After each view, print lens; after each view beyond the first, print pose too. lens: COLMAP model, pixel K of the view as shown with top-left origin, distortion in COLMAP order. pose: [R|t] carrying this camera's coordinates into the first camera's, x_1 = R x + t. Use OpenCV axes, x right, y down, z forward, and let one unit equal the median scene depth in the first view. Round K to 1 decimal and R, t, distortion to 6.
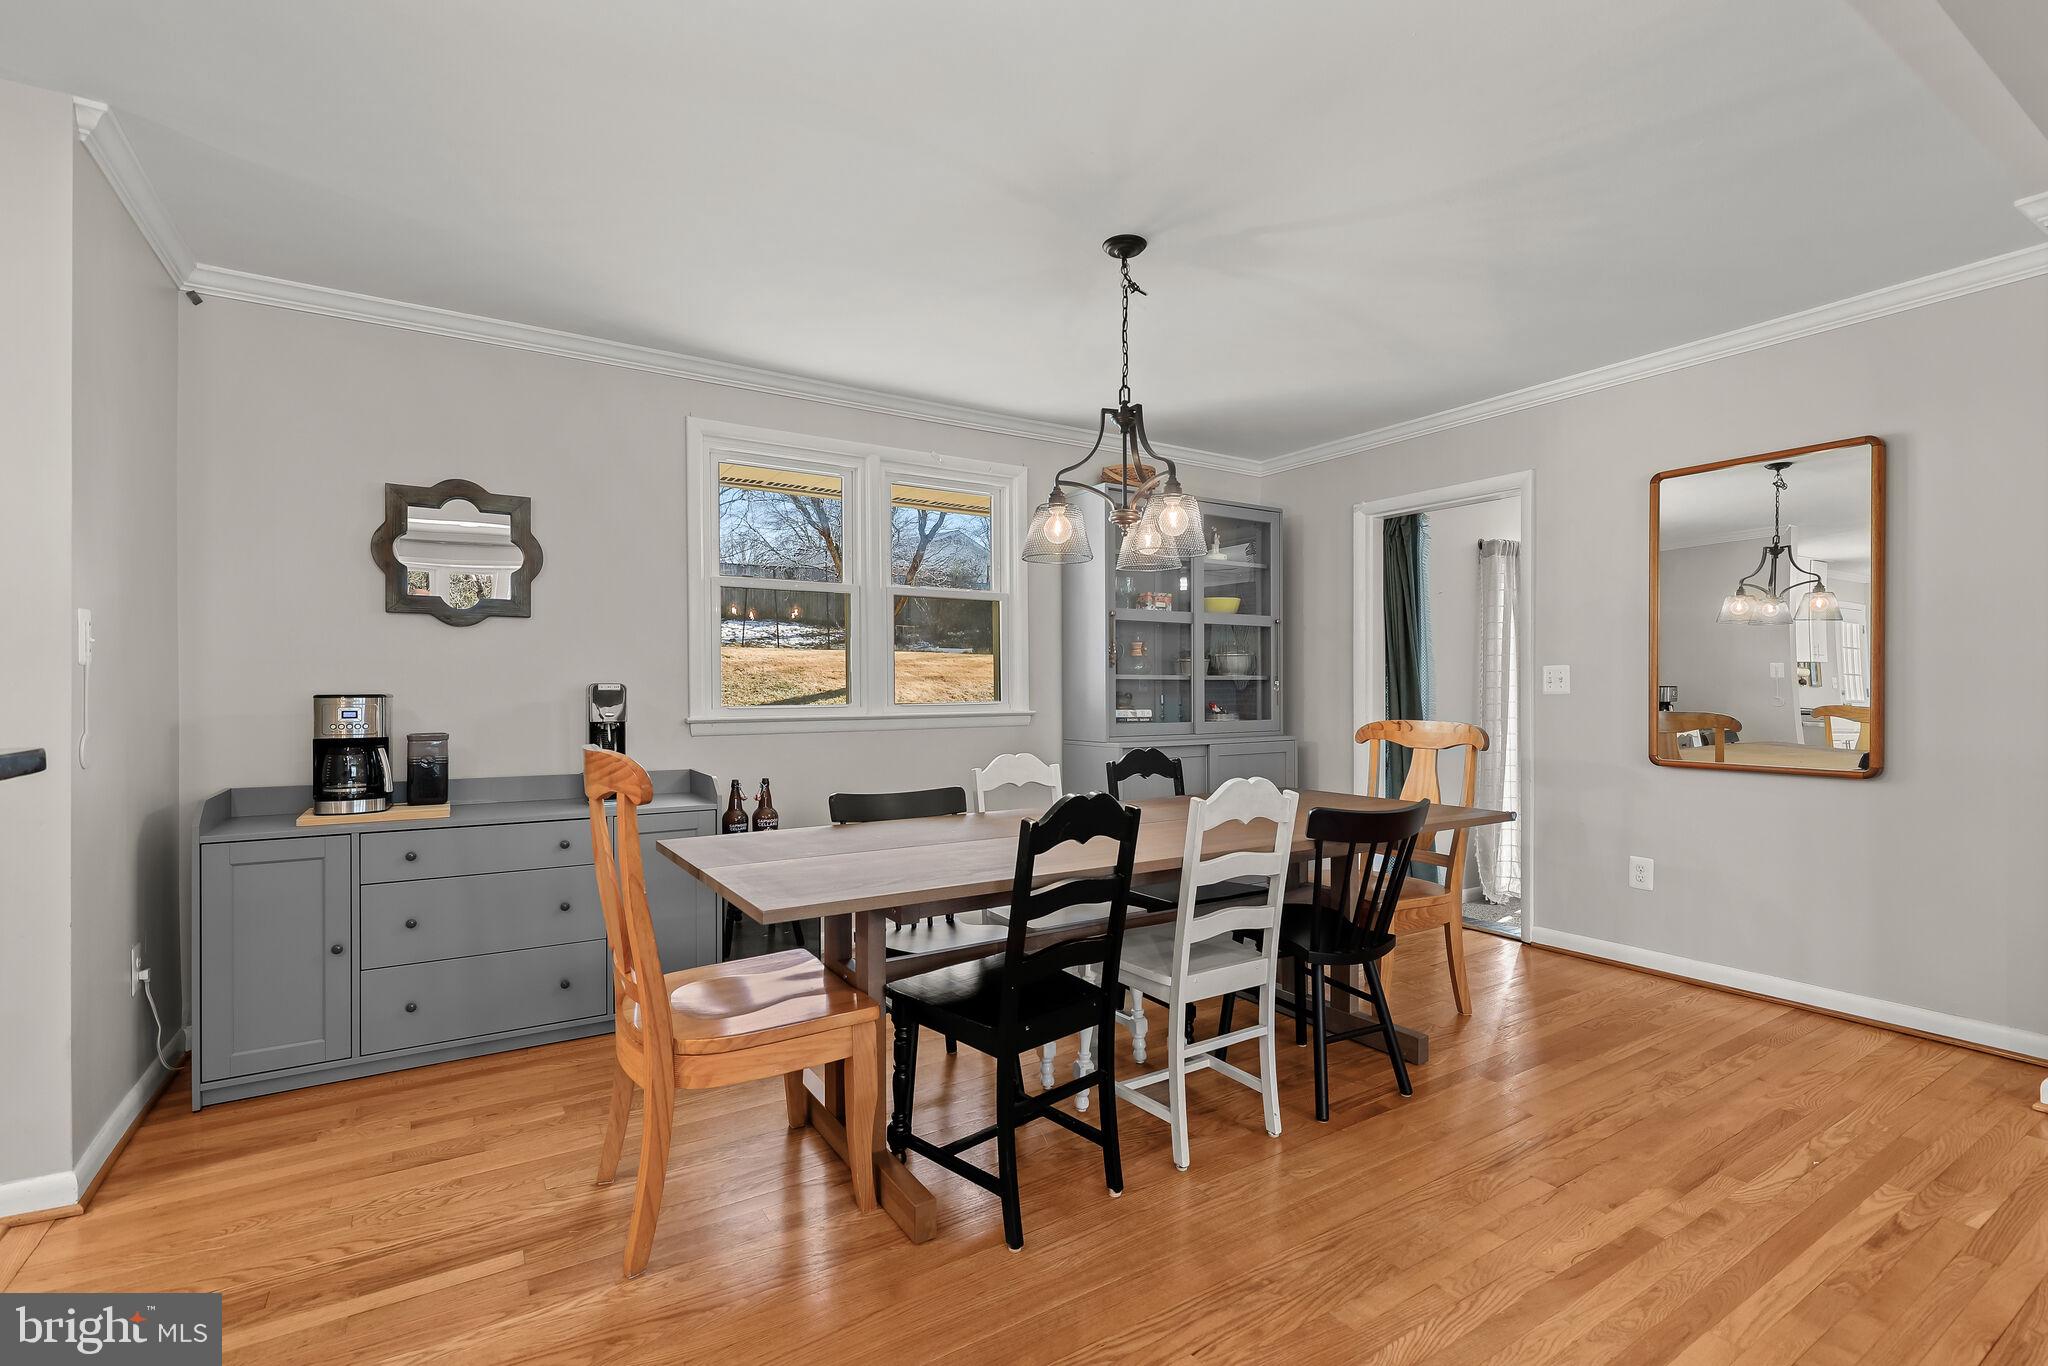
lens RADIAL K [[931.6, 0, 1032.9], [0, 931.6, 694.6], [0, 0, 1]] dist [0.001032, 0.001014]
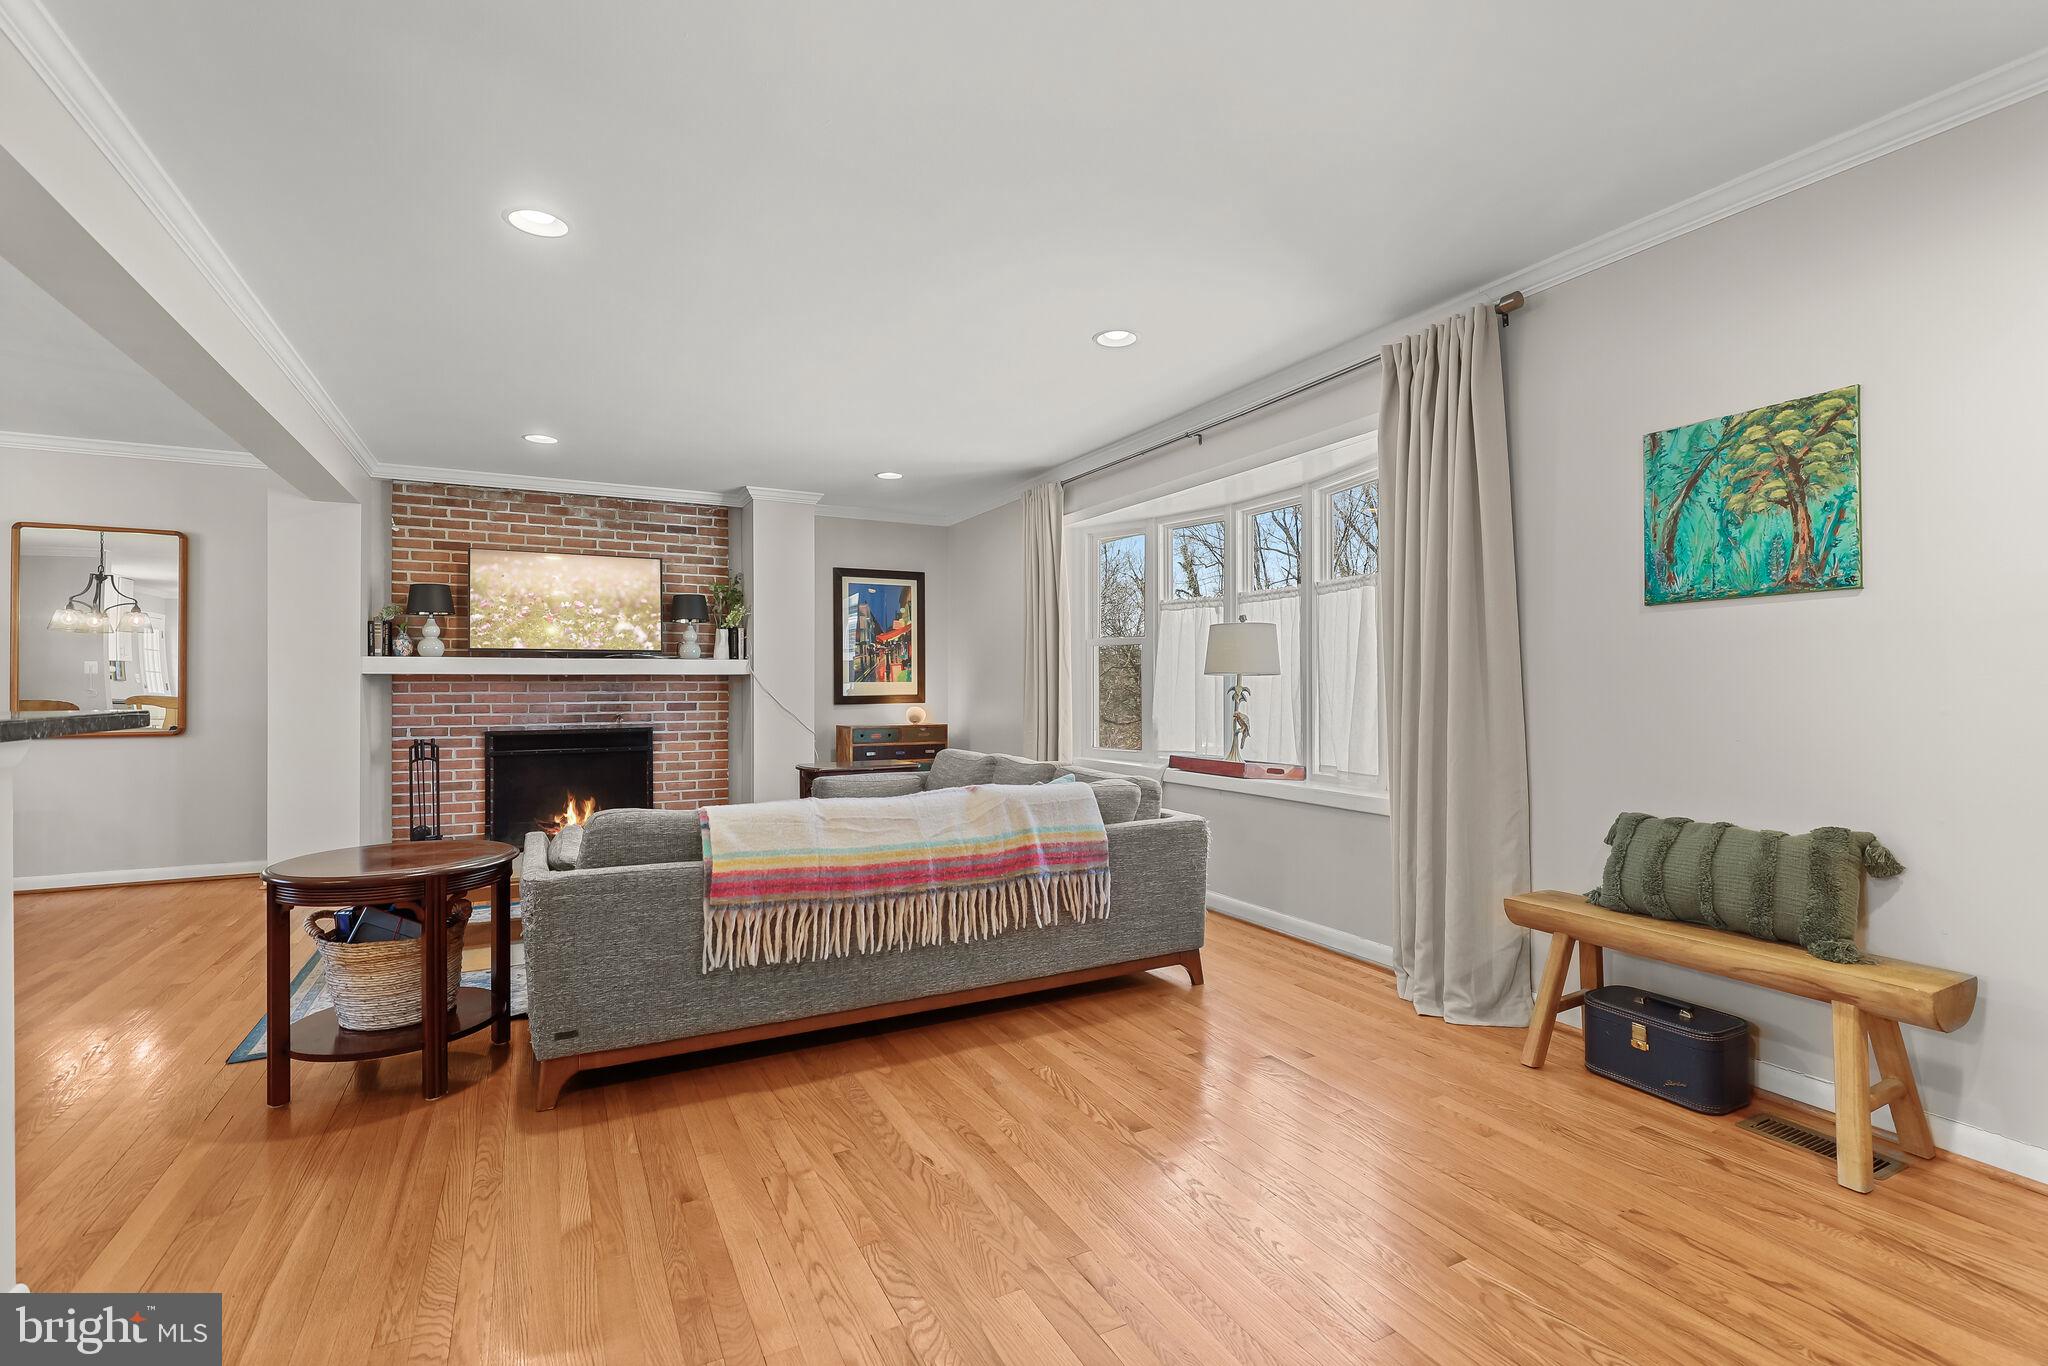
lens RADIAL K [[931.6, 0, 1033.9], [0, 931.6, 678.3], [0, 0, 1]] dist [0.001032, 0.001014]
pose [[0.086091, 0.008611, 0.996250, -0.596087], [0.006058, 0.999940, -0.009166, 0.011964], [-0.996269, 0.006824, 0.086034, -0.630132]]
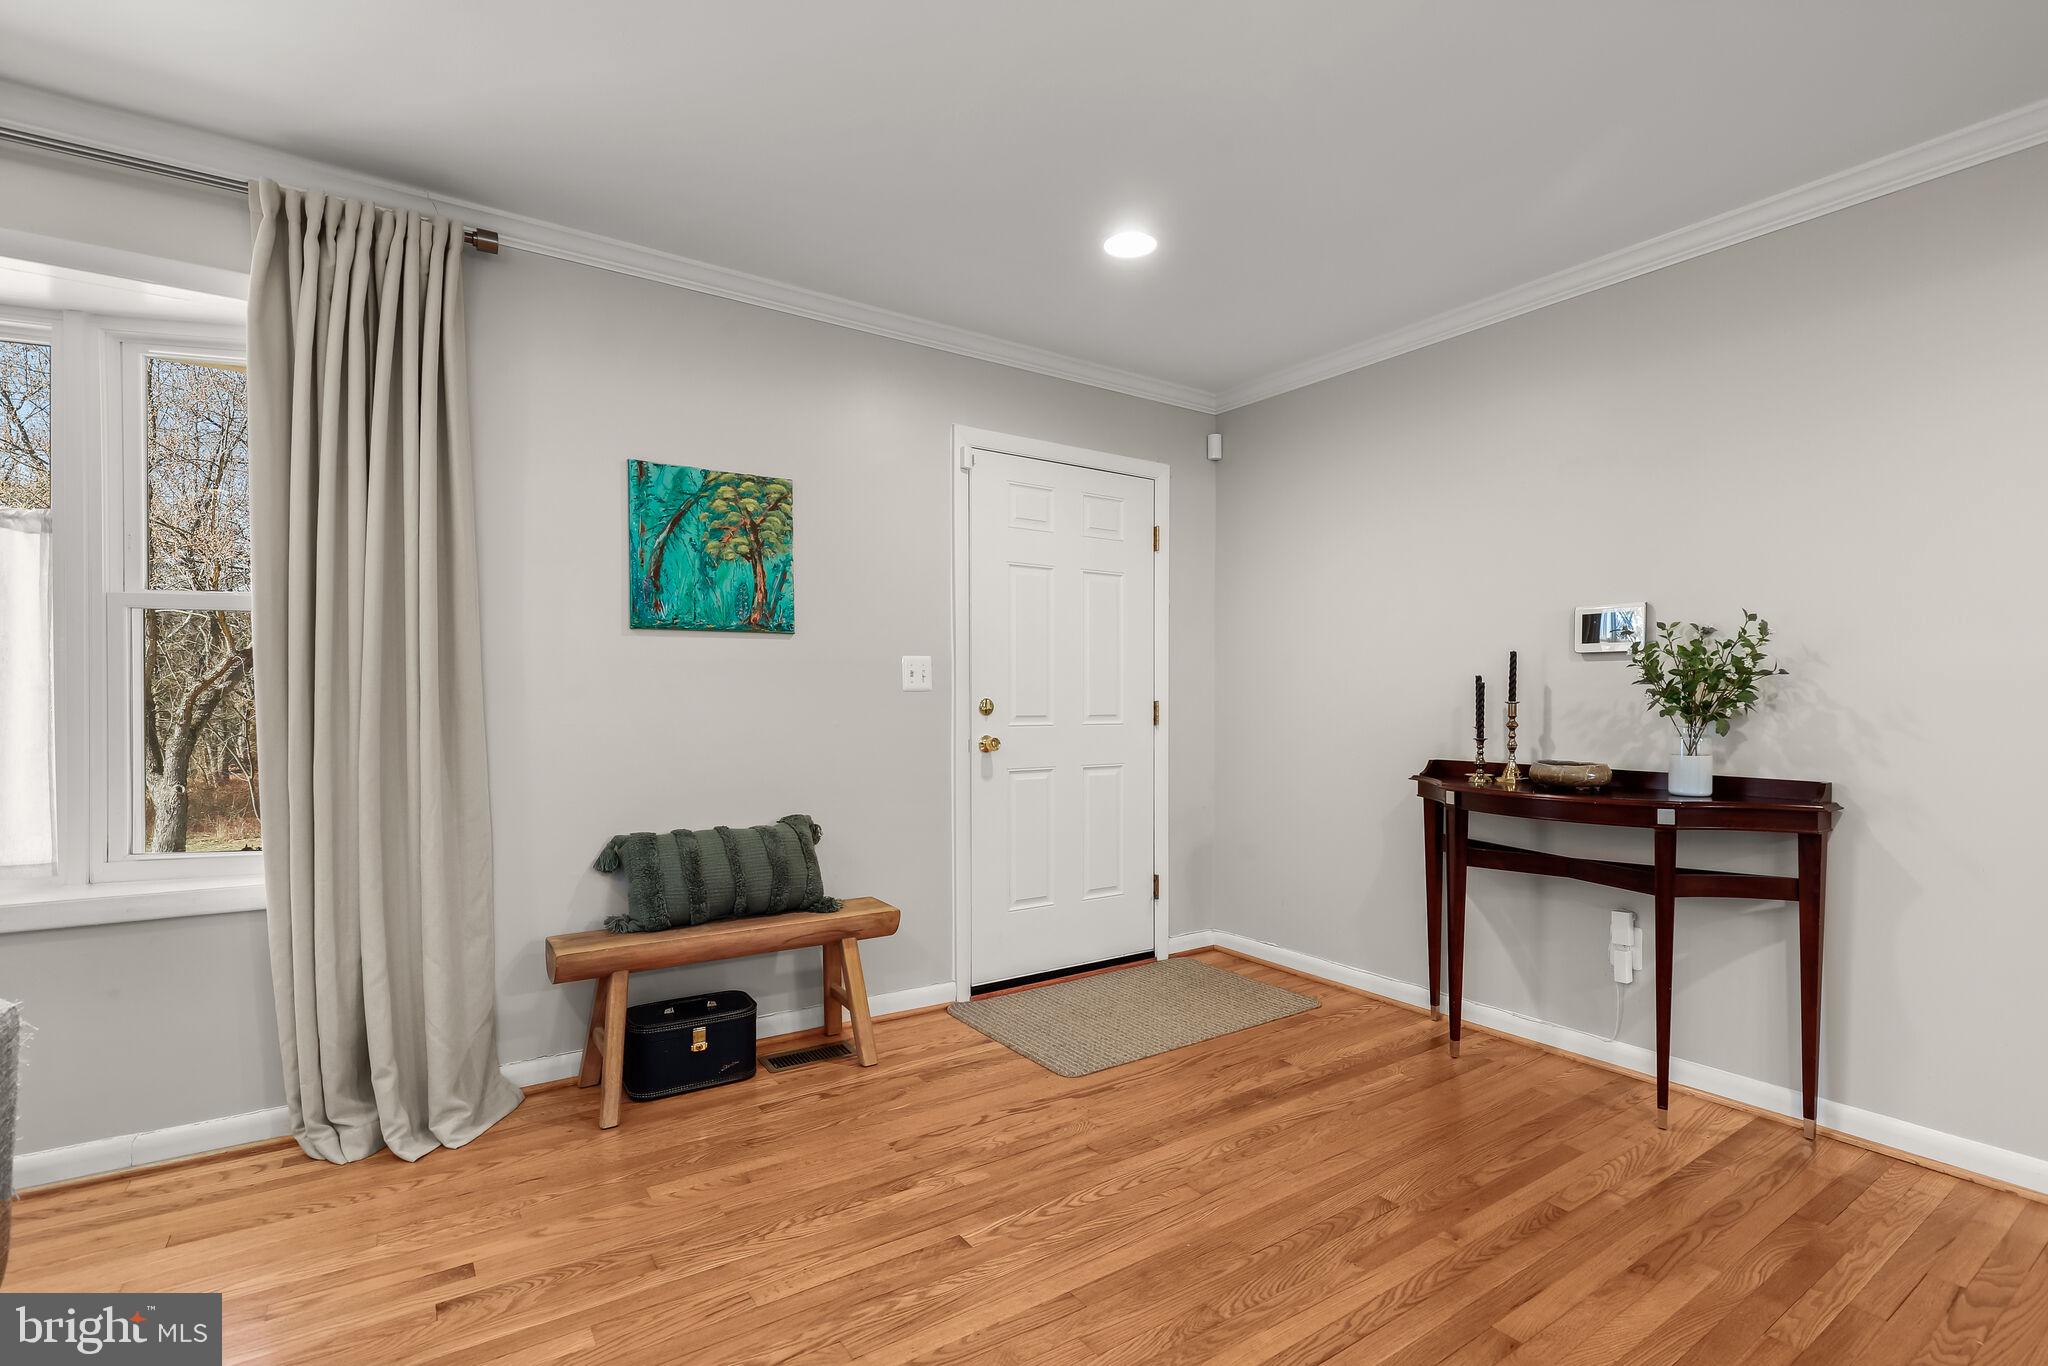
lens RADIAL K [[931.6, 0, 1039.2], [0, 931.6, 709.8], [0, 0, 1]] dist [0.001032, 0.001014]
pose [[-0.999627, -0.001875, -0.027236, -0.075905], [-0.002290, 0.999882, 0.015221, 0.003187], [0.027204, 0.015278, -0.999513, -0.254005]]
